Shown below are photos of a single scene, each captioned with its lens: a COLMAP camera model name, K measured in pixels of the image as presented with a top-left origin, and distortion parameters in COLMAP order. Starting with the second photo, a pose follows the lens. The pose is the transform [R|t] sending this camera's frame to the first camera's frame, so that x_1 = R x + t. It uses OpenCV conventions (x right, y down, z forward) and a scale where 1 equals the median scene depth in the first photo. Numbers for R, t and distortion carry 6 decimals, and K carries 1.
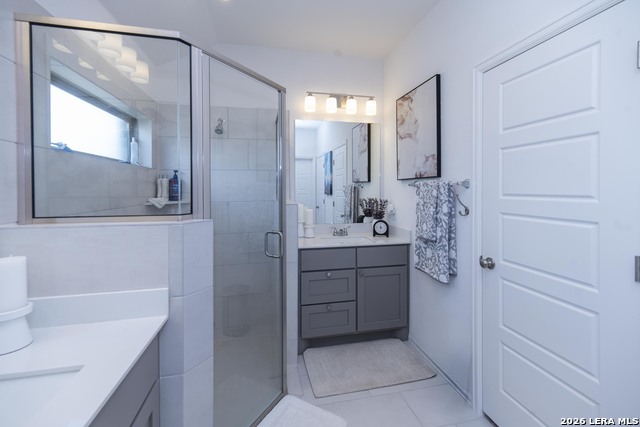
lens RADIAL K [[277.3, 0, 326.7], [0, 277.3, 191.5], [0, 0, 1]] dist [0.011867, 0.001403]
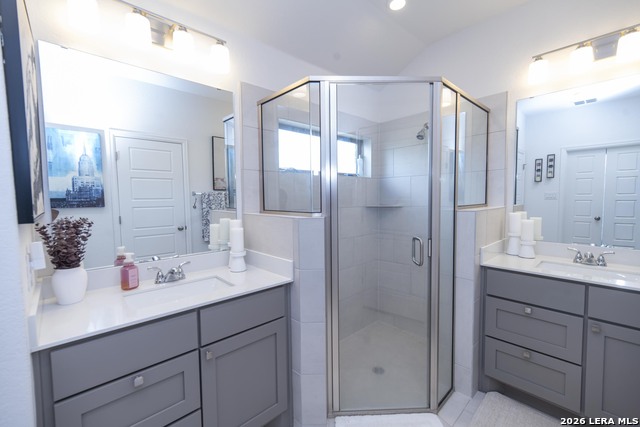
lens RADIAL K [[277.3, 0, 323.0], [0, 277.3, 214.1], [0, 0, 1]] dist [0.011867, 0.001403]
pose [[0.511223, 0.050319, -0.857974, 0.354703], [0.001201, 0.998242, 0.059261, 0.004813], [0.859447, -0.031326, 0.510264, 0.181952]]
